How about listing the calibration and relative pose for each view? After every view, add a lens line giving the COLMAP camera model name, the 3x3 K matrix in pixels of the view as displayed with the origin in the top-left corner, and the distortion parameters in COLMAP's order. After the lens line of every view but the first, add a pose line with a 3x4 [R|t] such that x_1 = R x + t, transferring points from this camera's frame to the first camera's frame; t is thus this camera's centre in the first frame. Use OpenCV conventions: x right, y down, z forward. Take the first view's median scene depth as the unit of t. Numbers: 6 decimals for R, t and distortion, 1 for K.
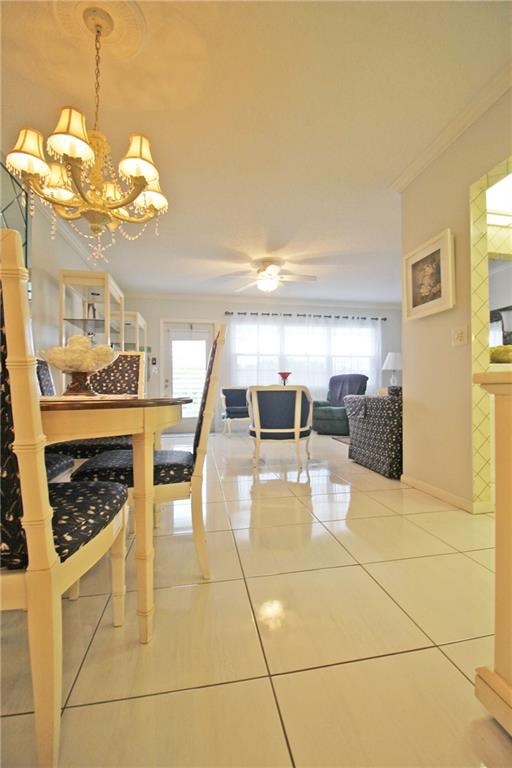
lens RADIAL K [[353.7, 0, 254.8], [0, 353.7, 385.0], [0, 0, 1]] dist [-0.002716, -0.009747]
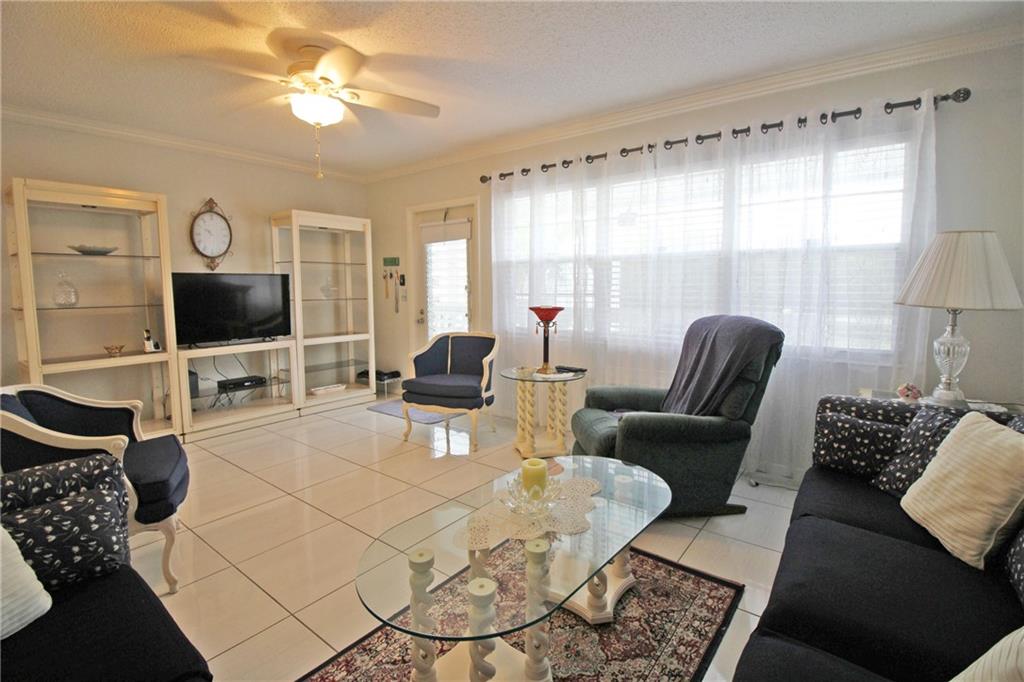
lens RADIAL K [[471.6, 0, 510.0], [0, 471.6, 336.3], [0, 0, 1]] dist [-0.002716, -0.009747]
pose [[0.658149, 0.082930, -0.748307, 0.449612], [0.000557, 0.993861, 0.110633, -0.058521], [0.752888, -0.073230, 0.654062, 0.578216]]
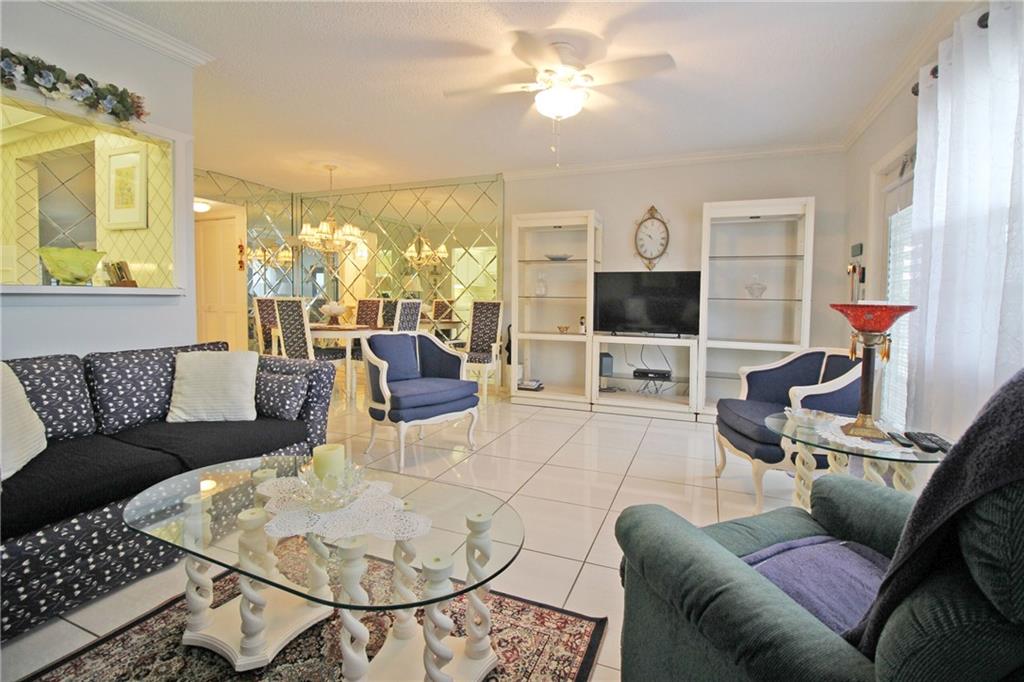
lens RADIAL K [[471.6, 0, 529.6], [0, 471.6, 325.6], [0, 0, 1]] dist [-0.002716, -0.009747]
pose [[-0.528937, 0.046883, -0.847365, 0.404244], [-0.012001, 0.997960, 0.062706, -0.035146], [0.848576, 0.043337, -0.527295, 0.932325]]
